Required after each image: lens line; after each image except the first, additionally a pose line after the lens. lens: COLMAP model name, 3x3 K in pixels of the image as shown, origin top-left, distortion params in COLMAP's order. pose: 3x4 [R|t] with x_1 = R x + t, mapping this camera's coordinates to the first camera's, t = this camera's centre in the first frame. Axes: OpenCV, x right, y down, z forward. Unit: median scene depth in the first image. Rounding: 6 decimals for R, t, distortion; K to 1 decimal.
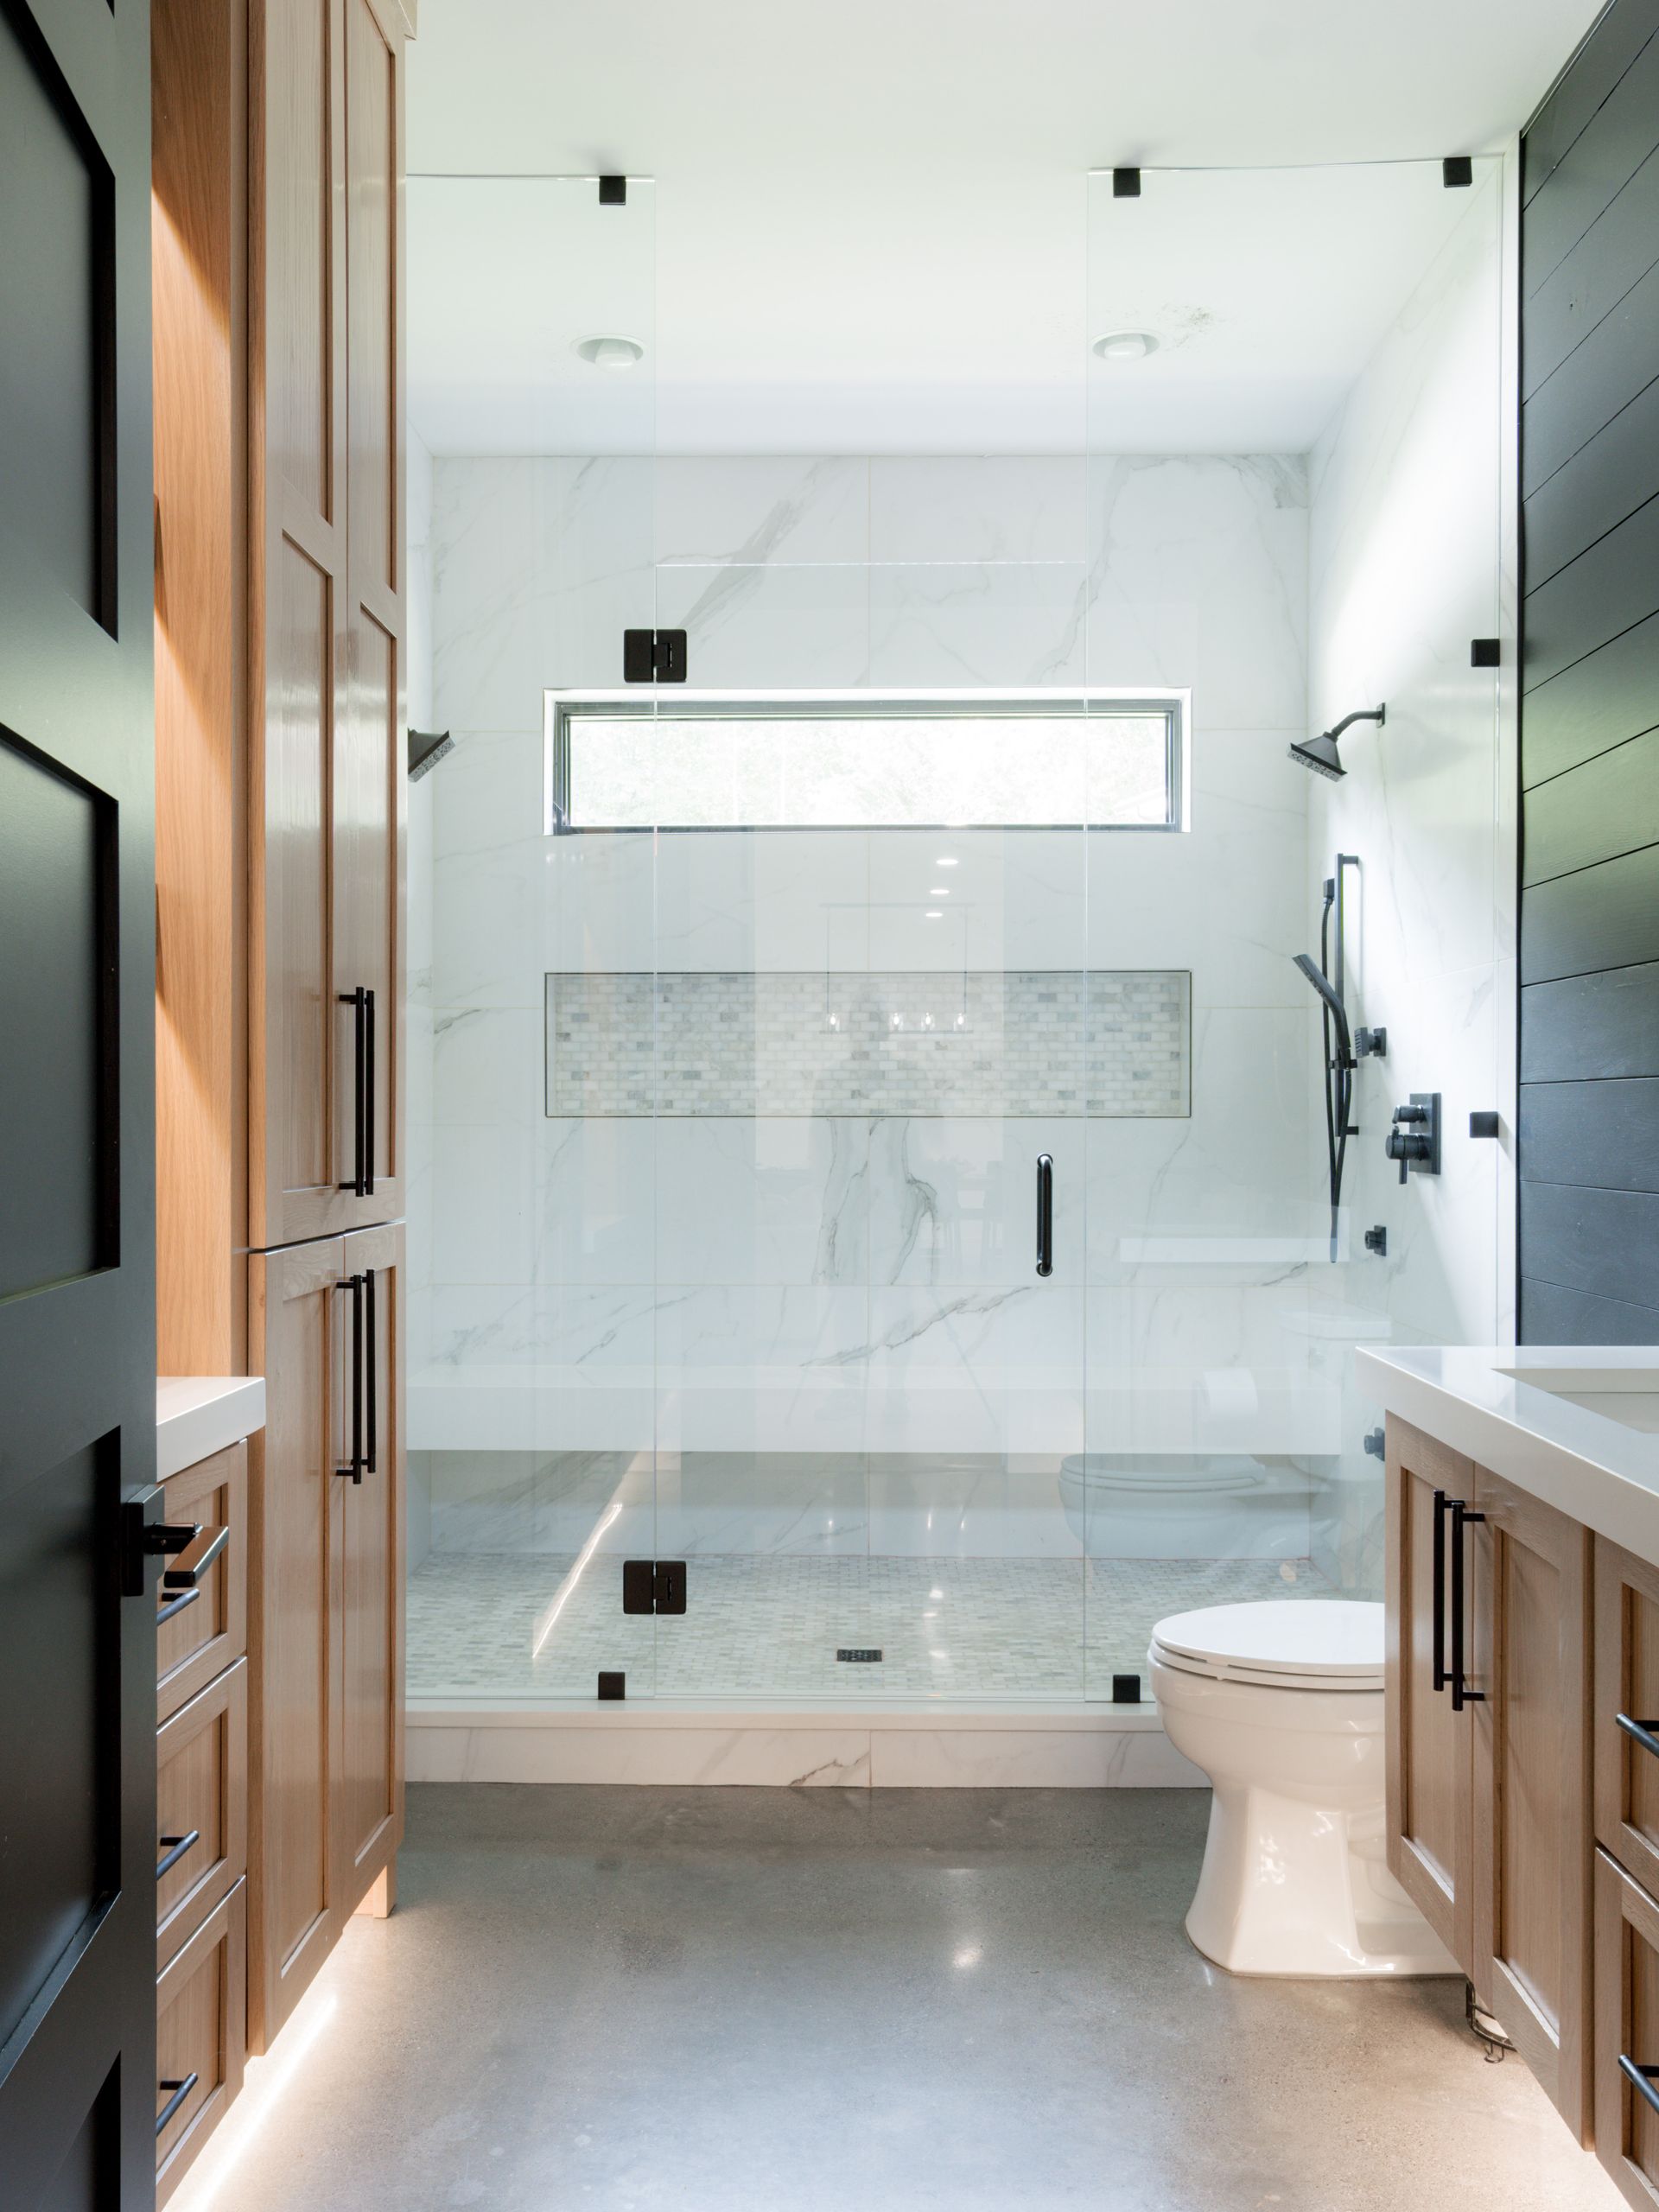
lens RADIAL K [[1890.1, 0, 829.5], [0, 1890.1, 1106.0], [0, 0, 1]] dist [0.004700, -0.003998]
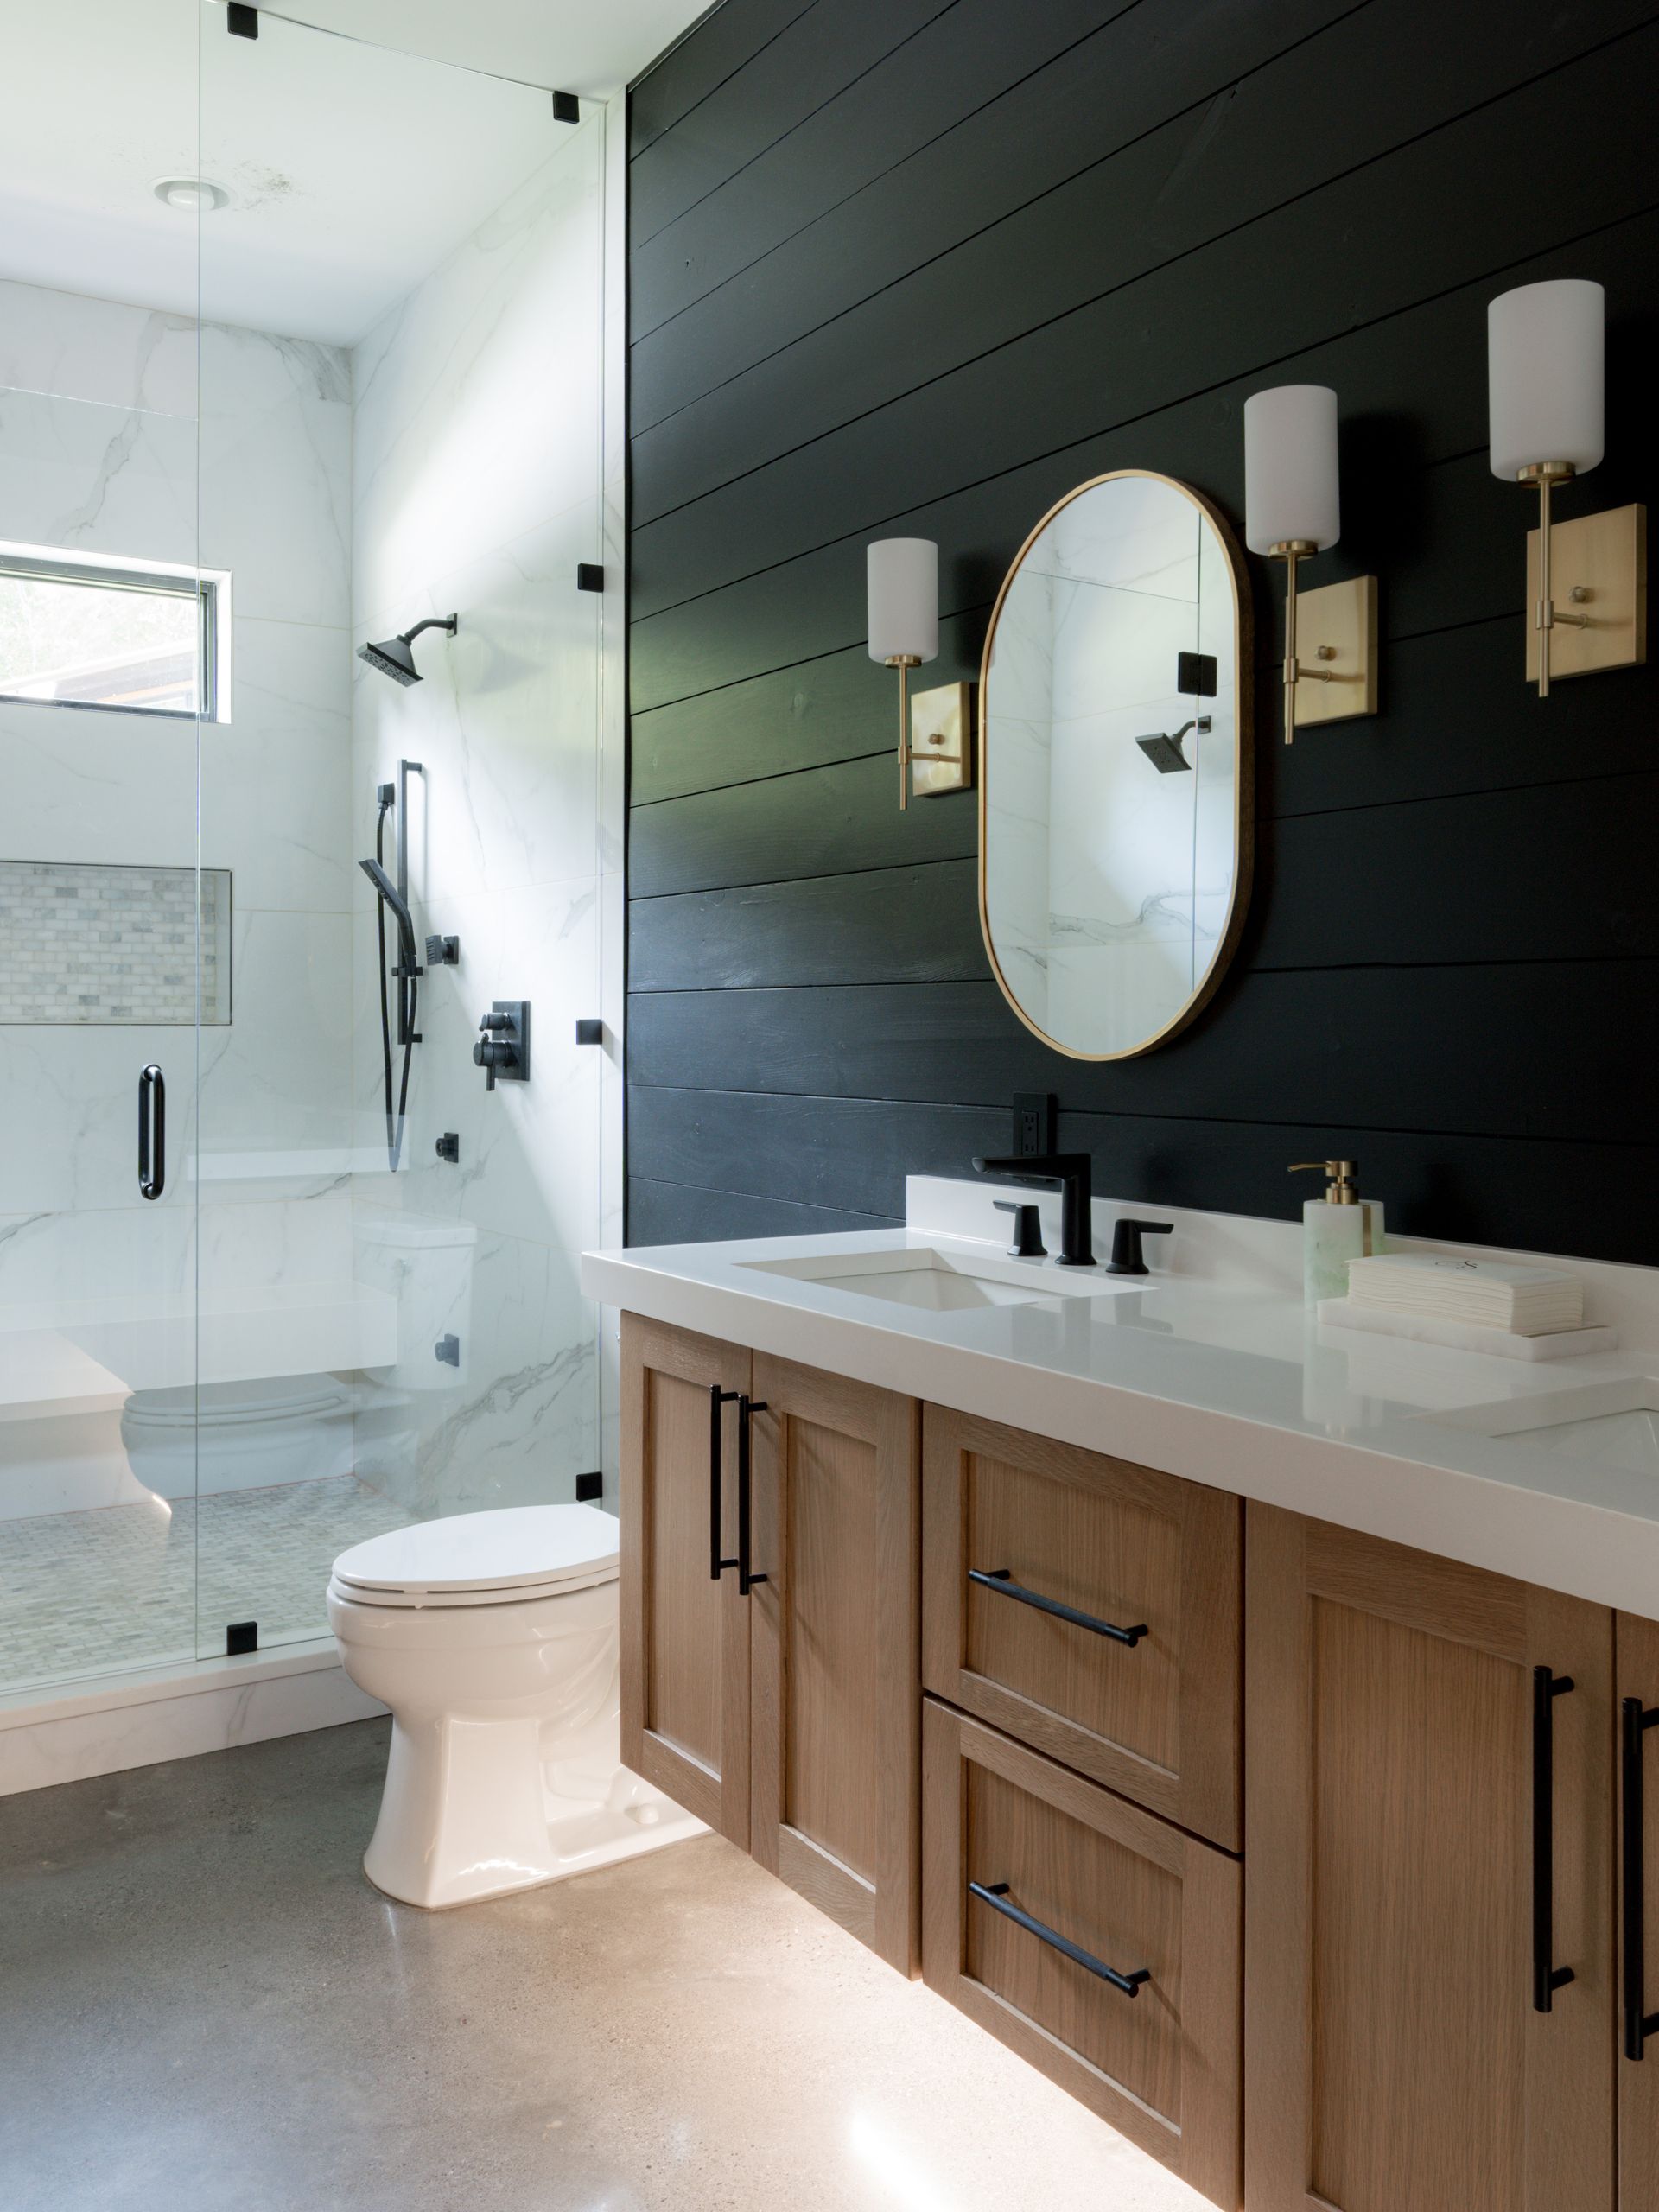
lens RADIAL K [[1881.1, 0, 833.3], [0, 1881.1, 1016.0], [0, 0, 1]] dist [0.002103, -0.001250]
pose [[0.827172, 0.004399, 0.561931, -0.107249], [-0.004463, 0.999989, -0.001259, 0.001591], [-0.561930, -0.001467, 0.827183, 0.061292]]
